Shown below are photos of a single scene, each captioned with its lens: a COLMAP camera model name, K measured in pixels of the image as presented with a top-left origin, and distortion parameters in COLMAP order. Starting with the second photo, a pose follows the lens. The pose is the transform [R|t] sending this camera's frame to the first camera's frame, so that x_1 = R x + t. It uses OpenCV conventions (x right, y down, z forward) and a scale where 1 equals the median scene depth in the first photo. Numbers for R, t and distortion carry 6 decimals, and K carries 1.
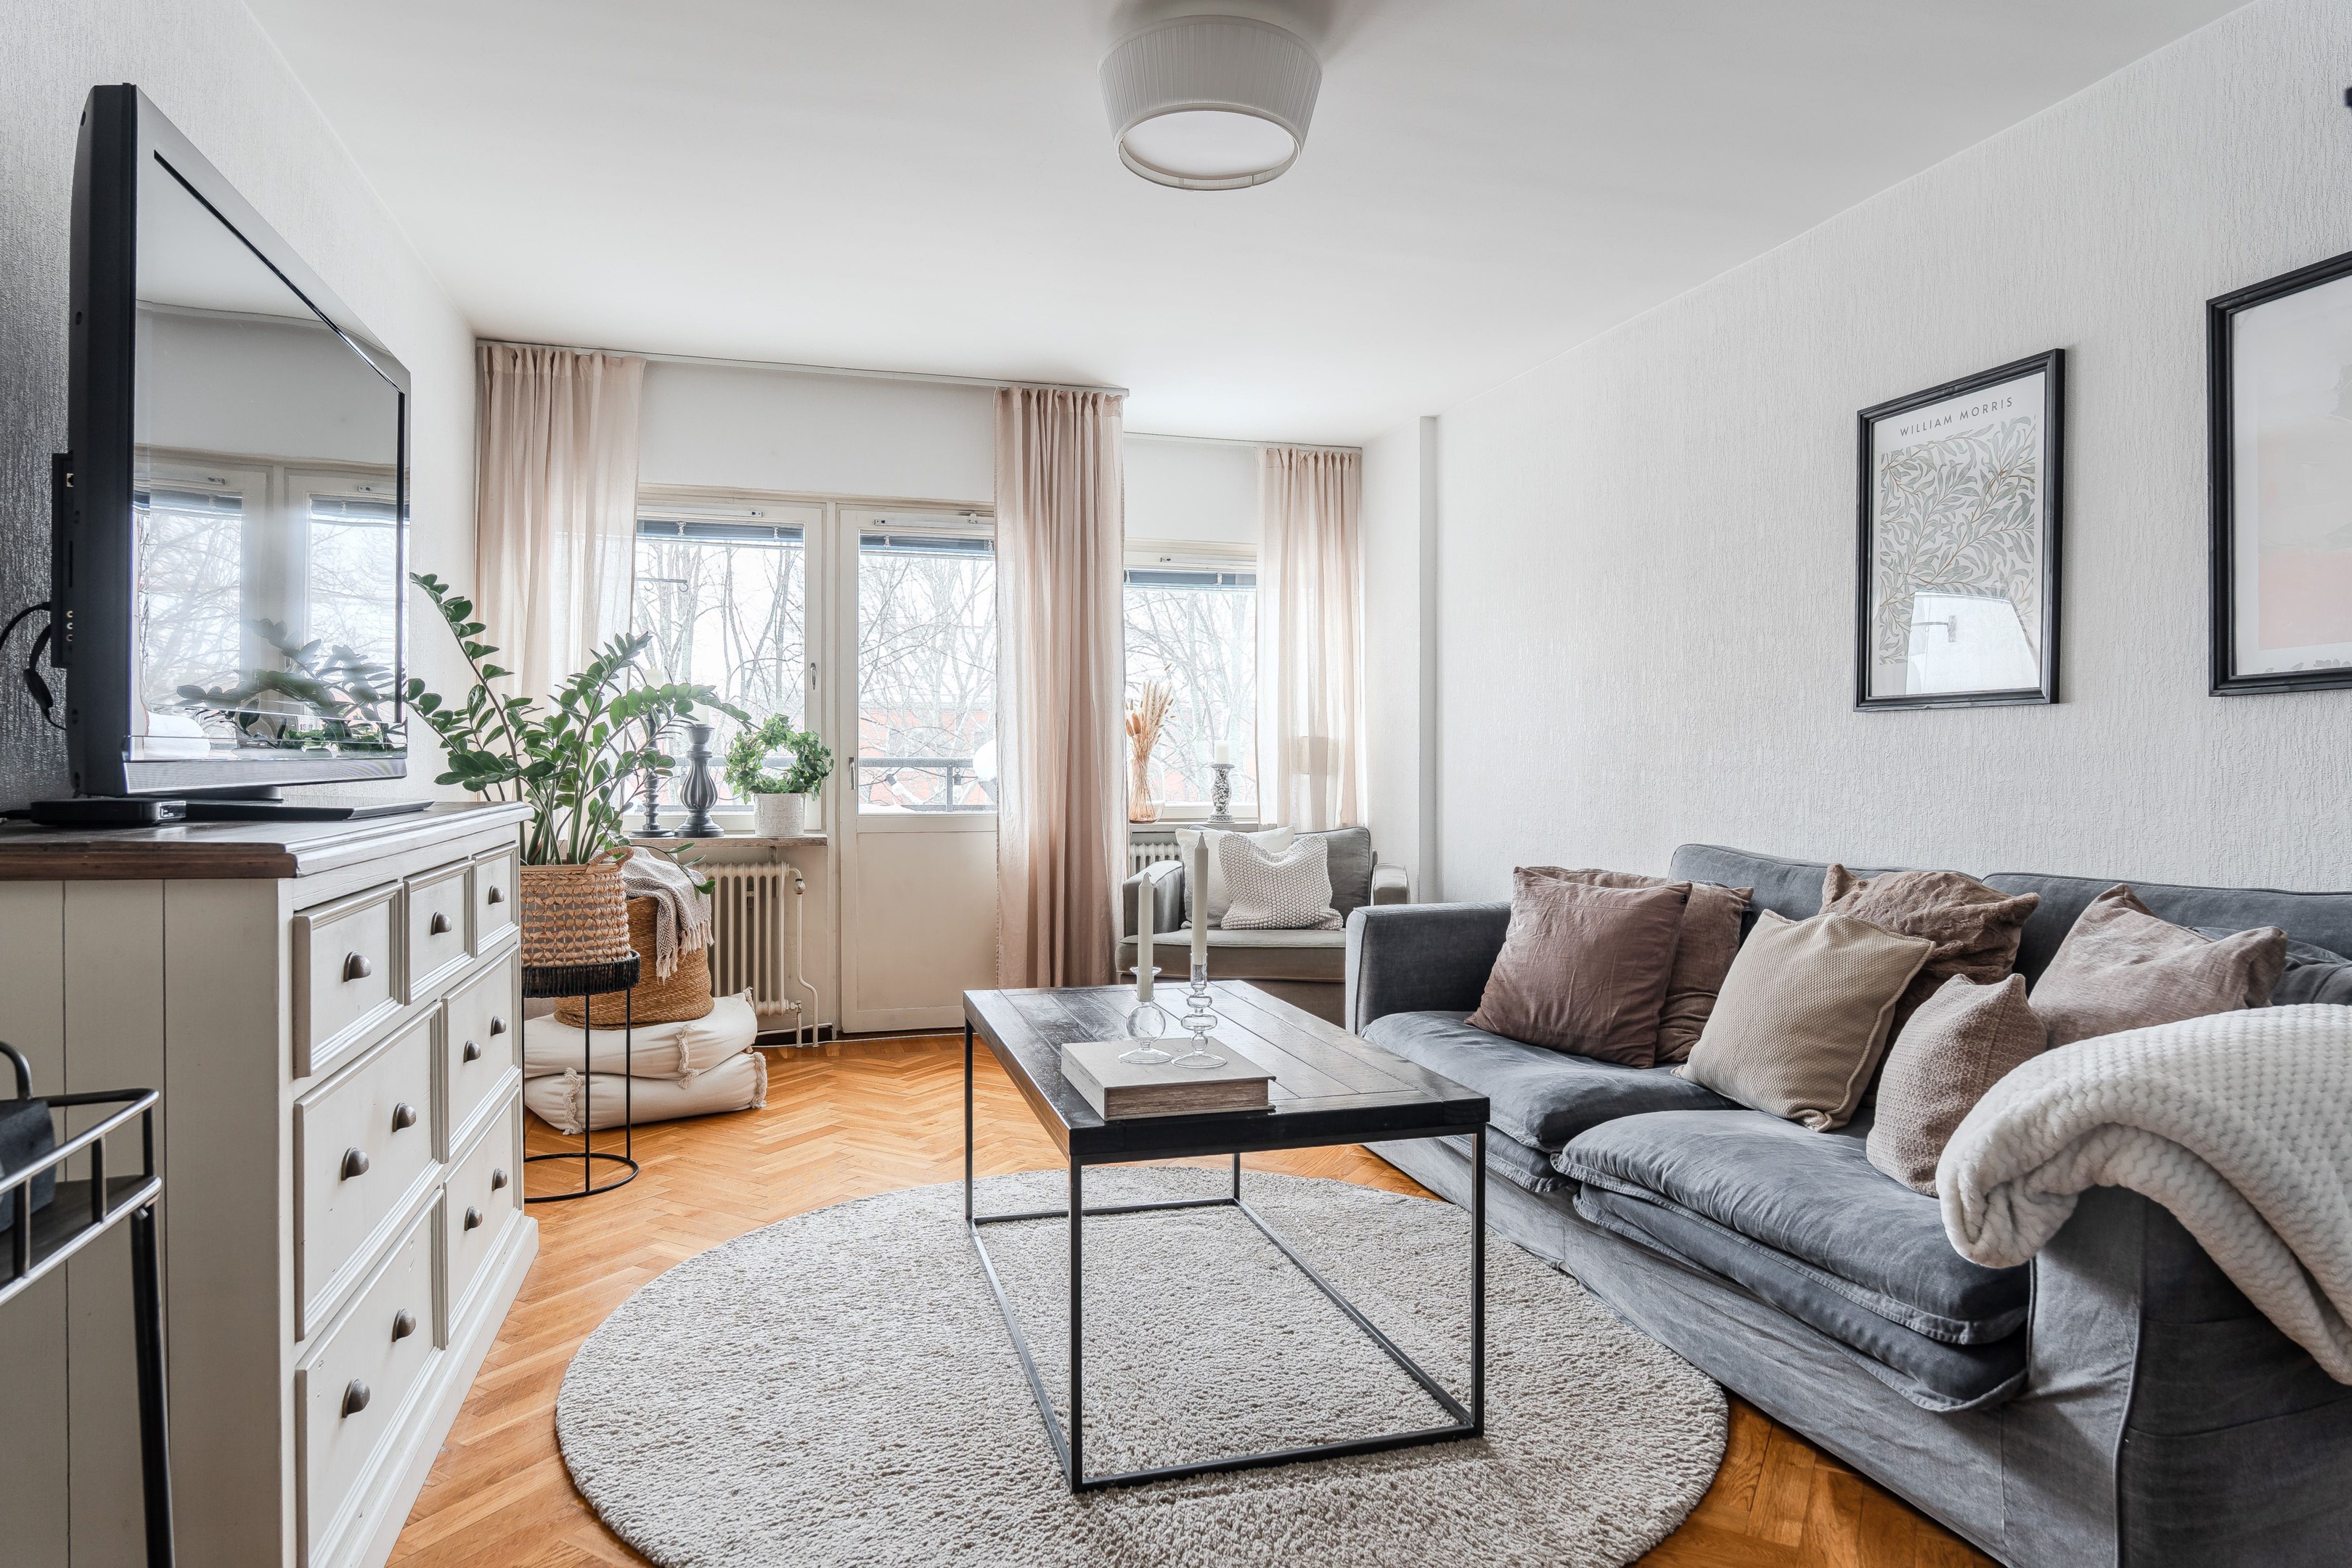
lens RADIAL K [[1390.6, 0, 1180.2], [0, 1390.6, 798.3], [0, 0, 1]] dist [-0.003513, 0.000287]
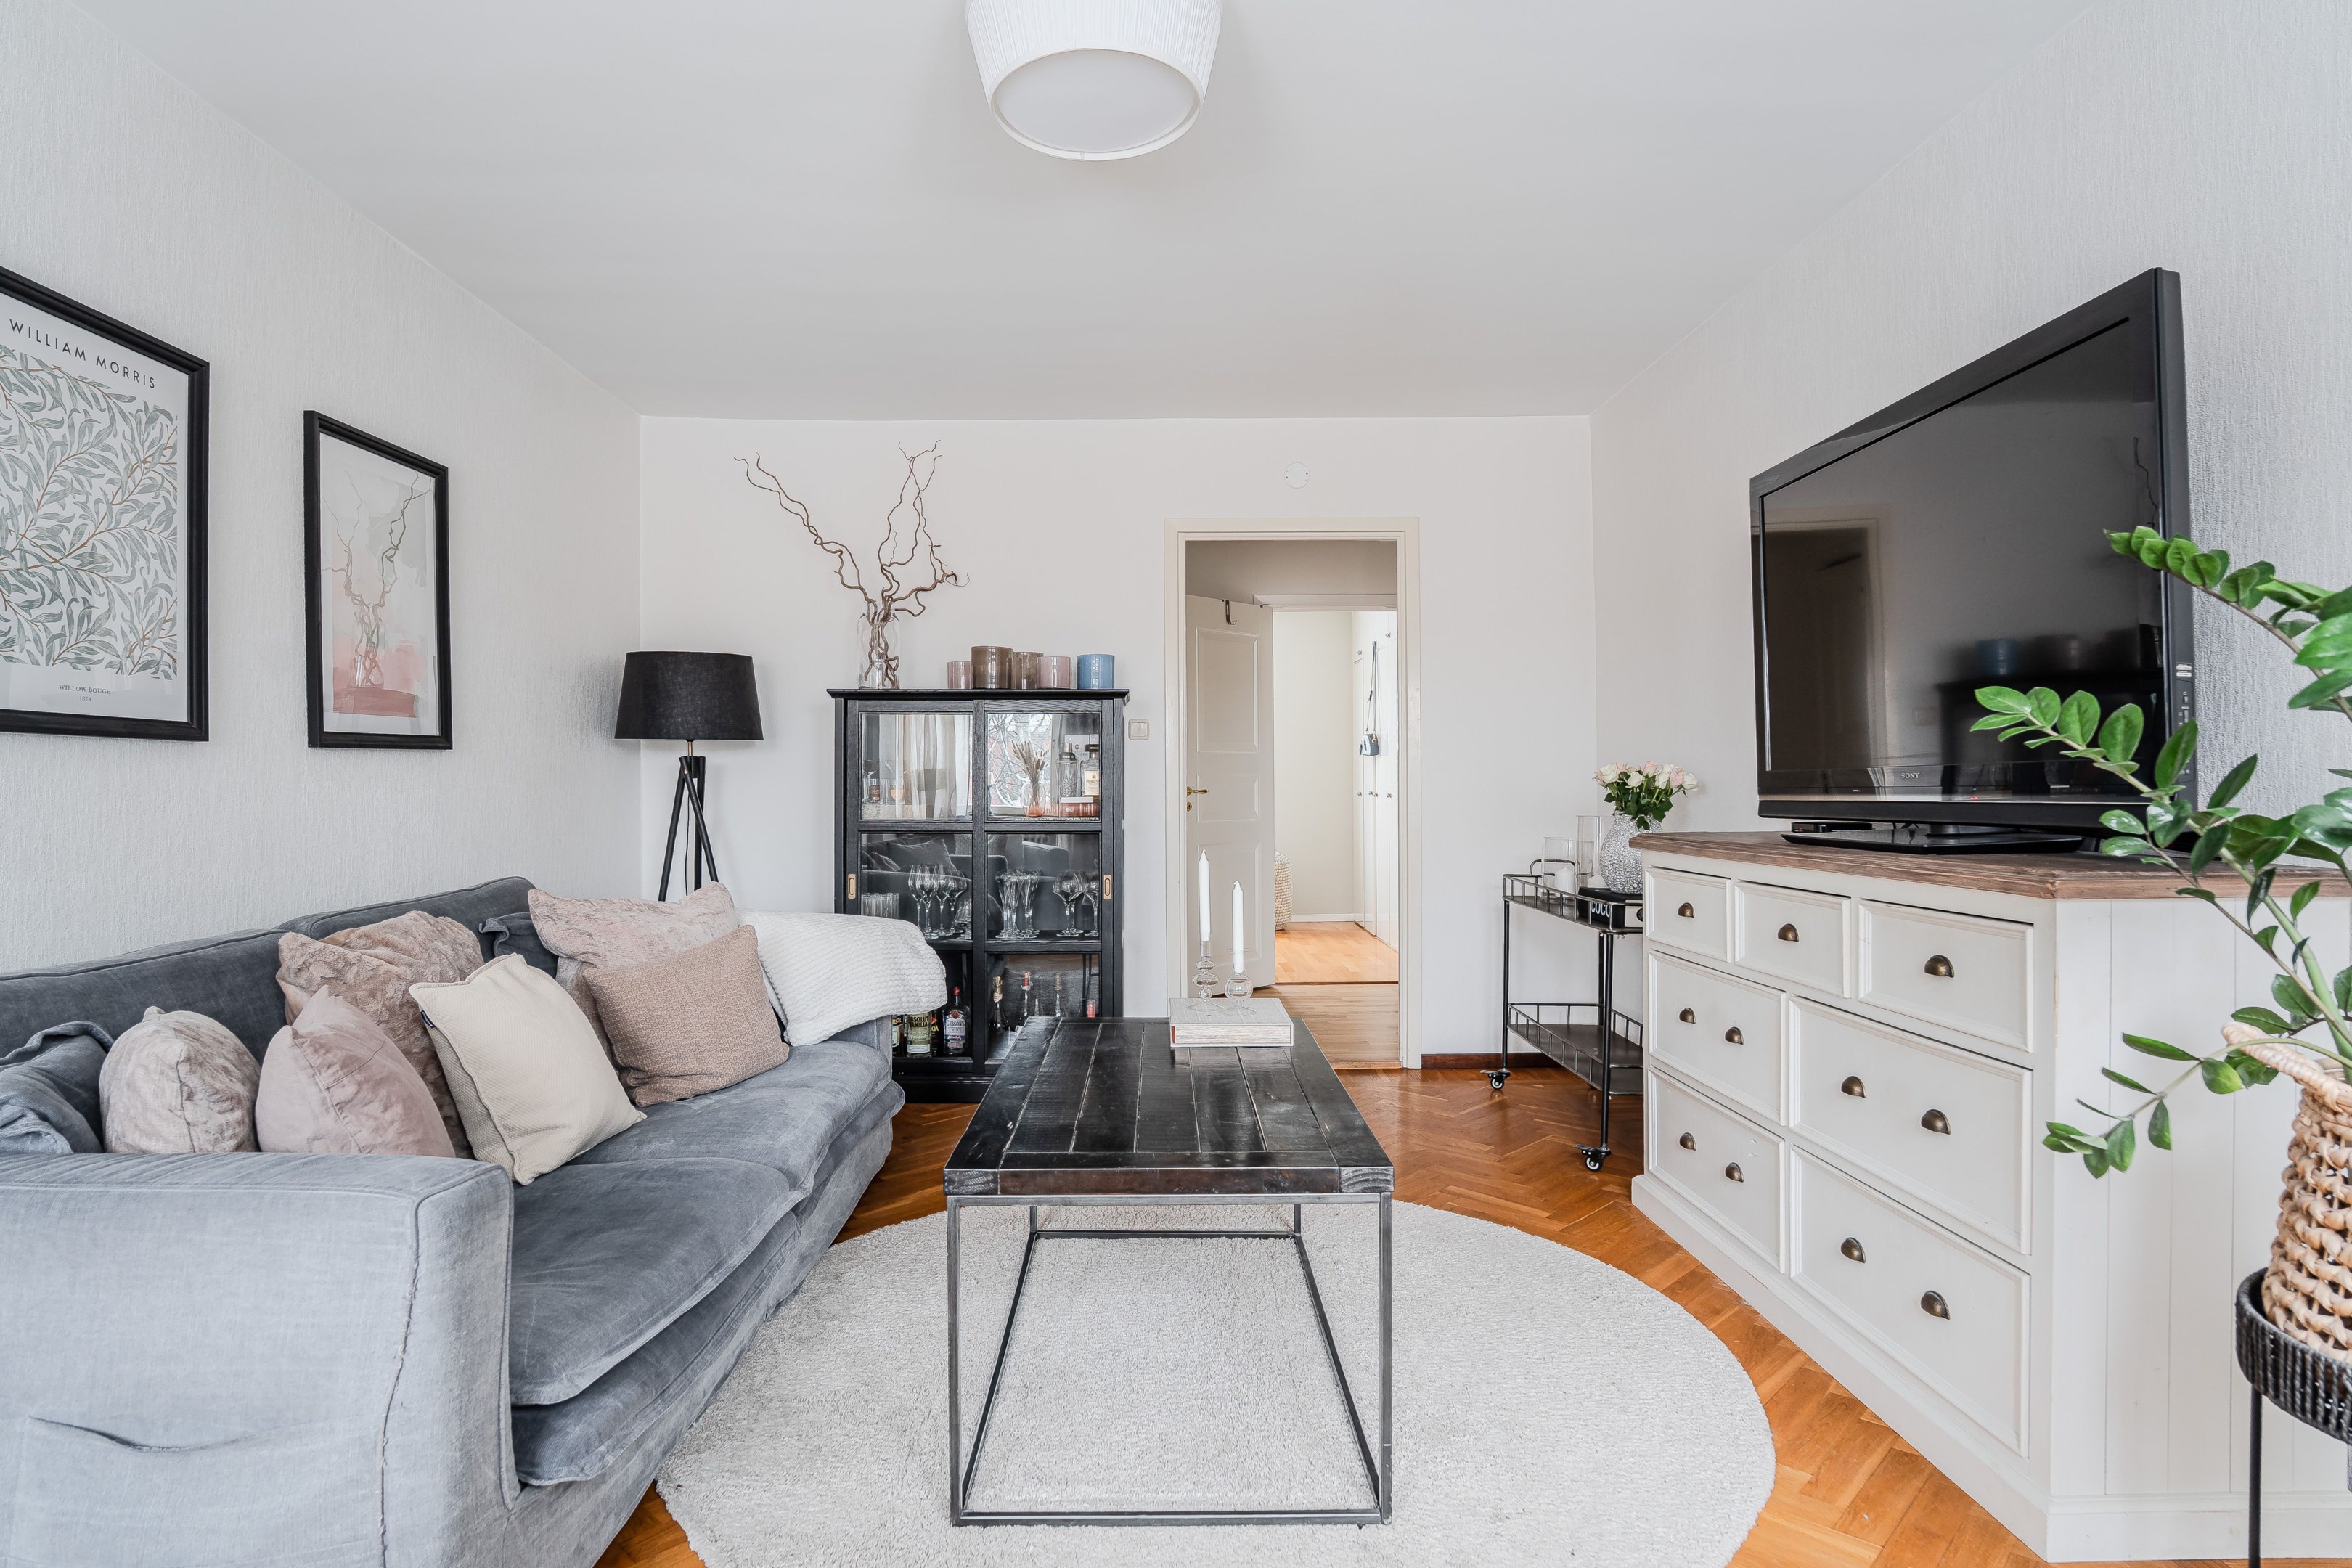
lens RADIAL K [[1319.5, 0, 1167.4], [0, 1319.5, 790.9], [0, 0, 1]] dist [-0.023762, 0.003953]
pose [[-0.964102, -0.003580, 0.265508, -0.214795], [0.003706, 0.999630, 0.026937, -0.053856], [-0.265506, 0.026954, -0.963732, 1.598614]]
